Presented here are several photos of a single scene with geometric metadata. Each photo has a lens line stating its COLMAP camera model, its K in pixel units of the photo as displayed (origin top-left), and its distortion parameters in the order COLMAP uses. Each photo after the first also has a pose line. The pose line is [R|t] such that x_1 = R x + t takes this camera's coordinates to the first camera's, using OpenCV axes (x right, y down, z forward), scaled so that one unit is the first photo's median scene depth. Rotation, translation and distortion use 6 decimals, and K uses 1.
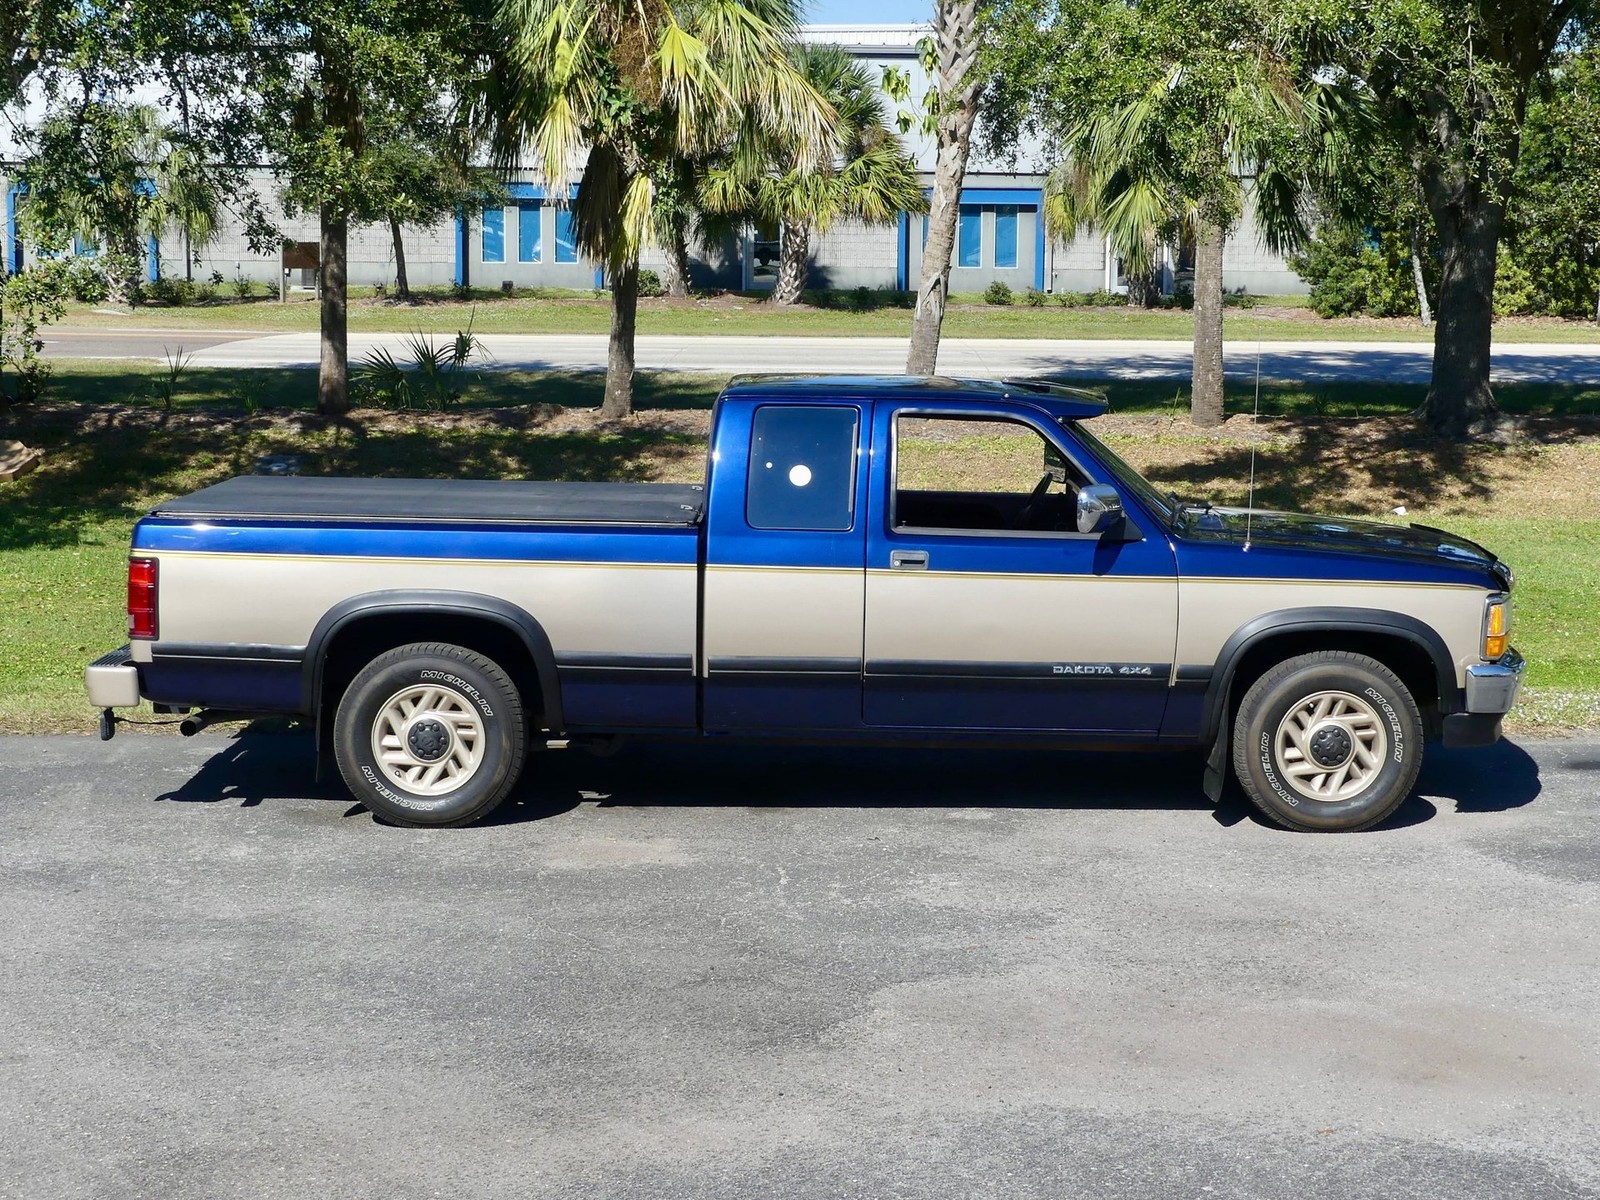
lens RADIAL K [[2683.2, 0, 800.0], [0, 2683.2, 600.0], [0, 0, 1]] dist [-0.044105, 0.176420]
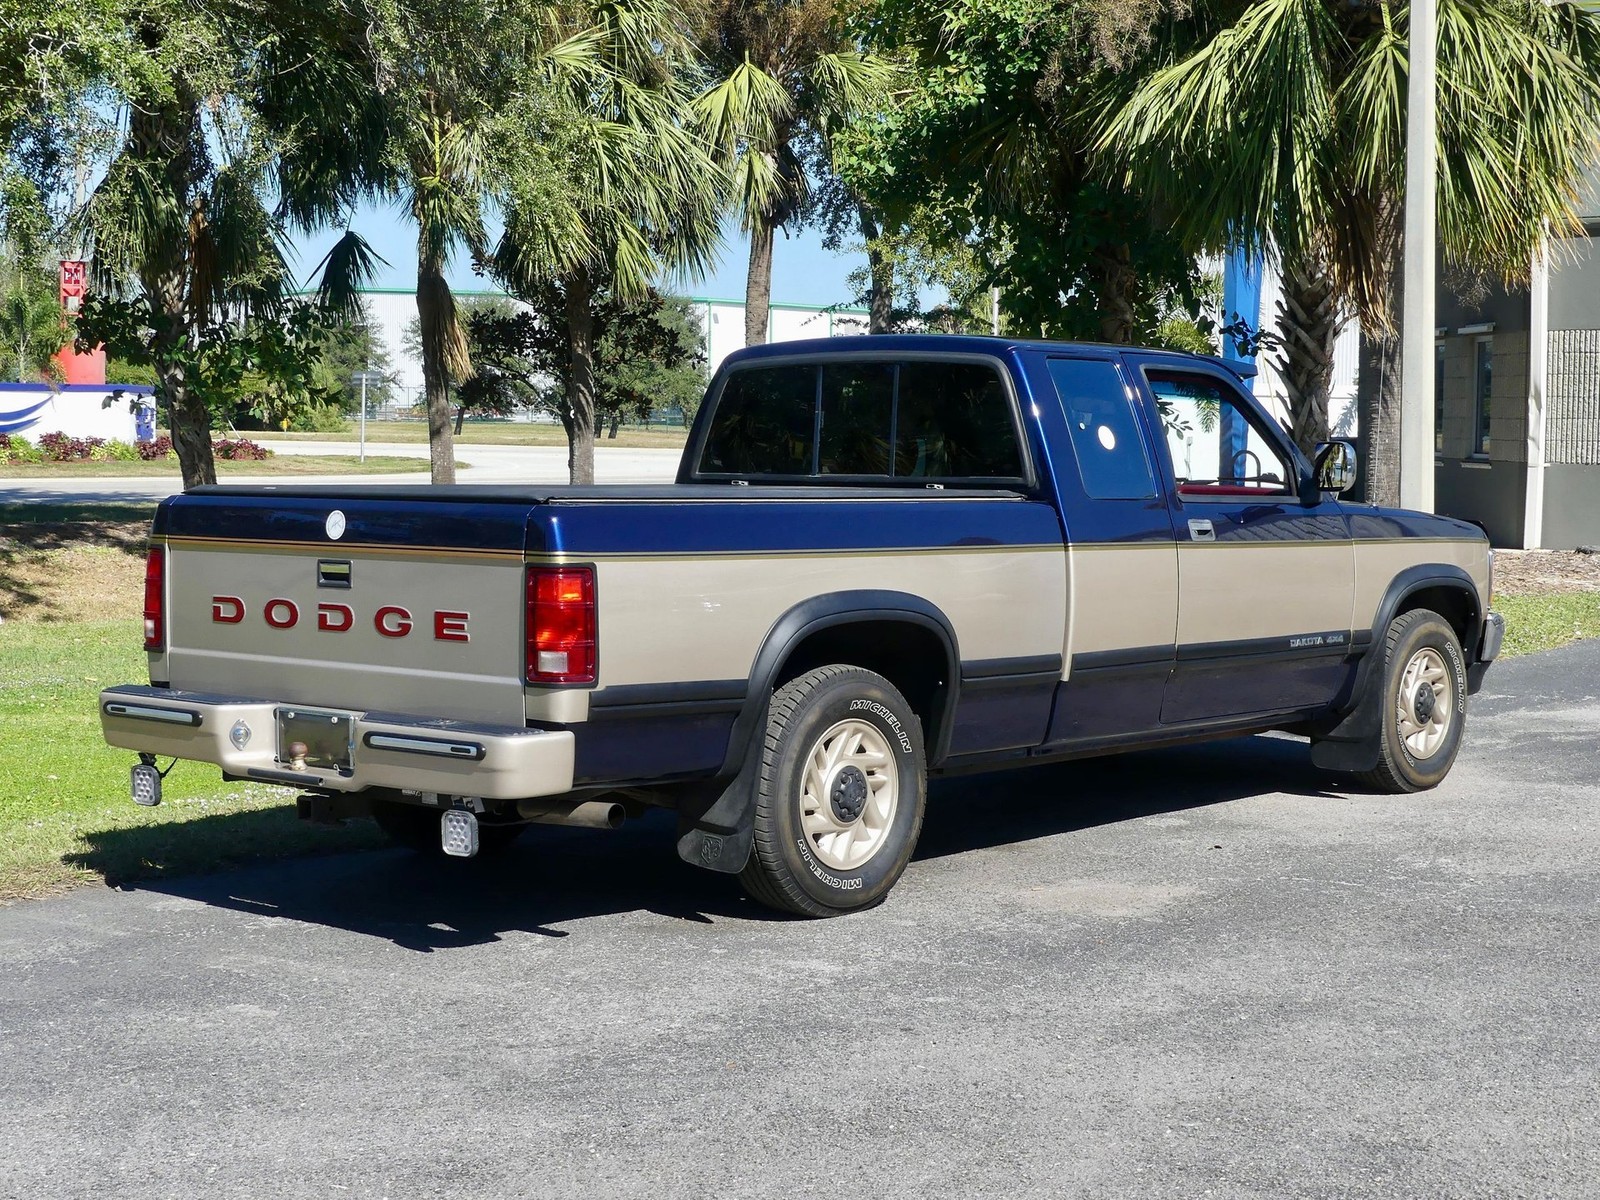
lens RADIAL K [[2650.5, 0, 793.9], [0, 2650.5, 604.4], [0, 0, 1]] dist [-0.026224, 0.007792]
pose [[0.649919, -0.053126, 0.758144, -0.705148], [0.102081, 0.994617, -0.017812, 0.011279], [-0.753116, 0.088969, 0.651844, 0.526381]]
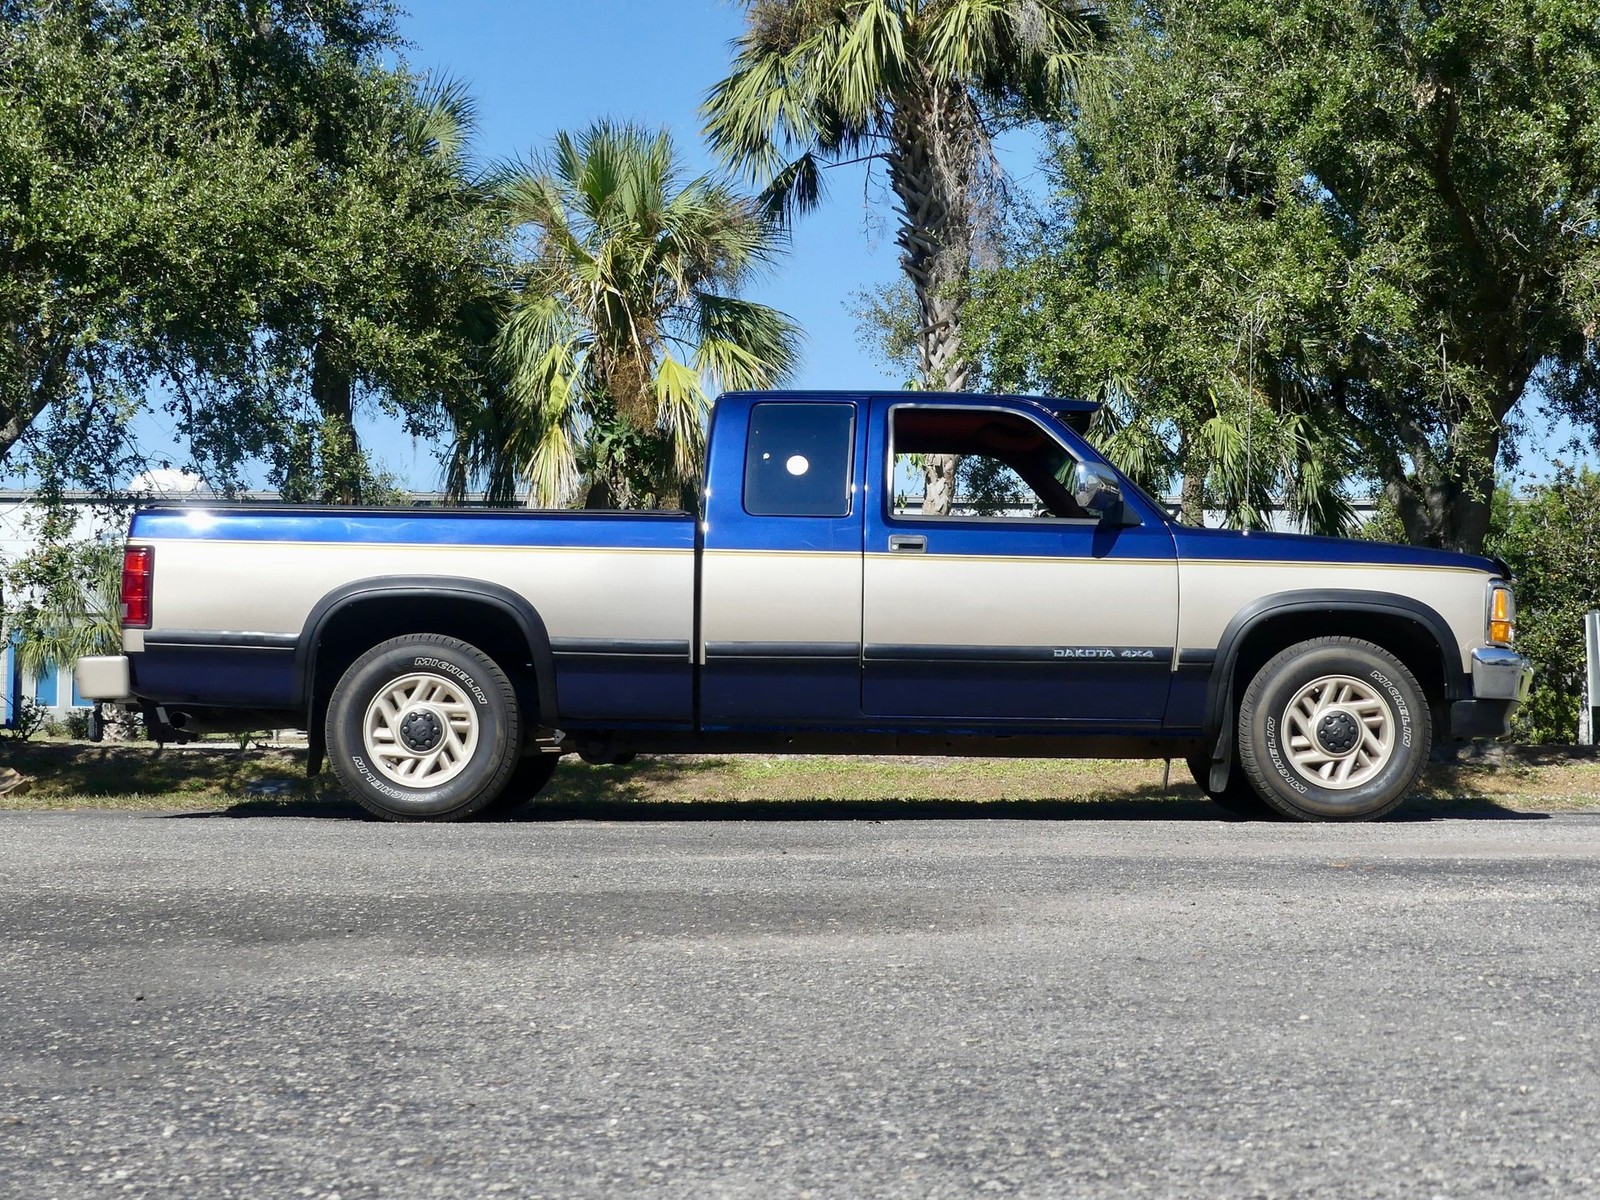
lens RADIAL K [[2669.0, 0, 767.9], [0, 2669.0, 703.3], [0, 0, 1]] dist [-0.003036, -0.359414]
pose [[0.999974, -0.002962, -0.006521, -0.004672], [0.001850, 0.986397, -0.164367, 0.204014], [0.006919, 0.164351, 0.986378, 0.031391]]
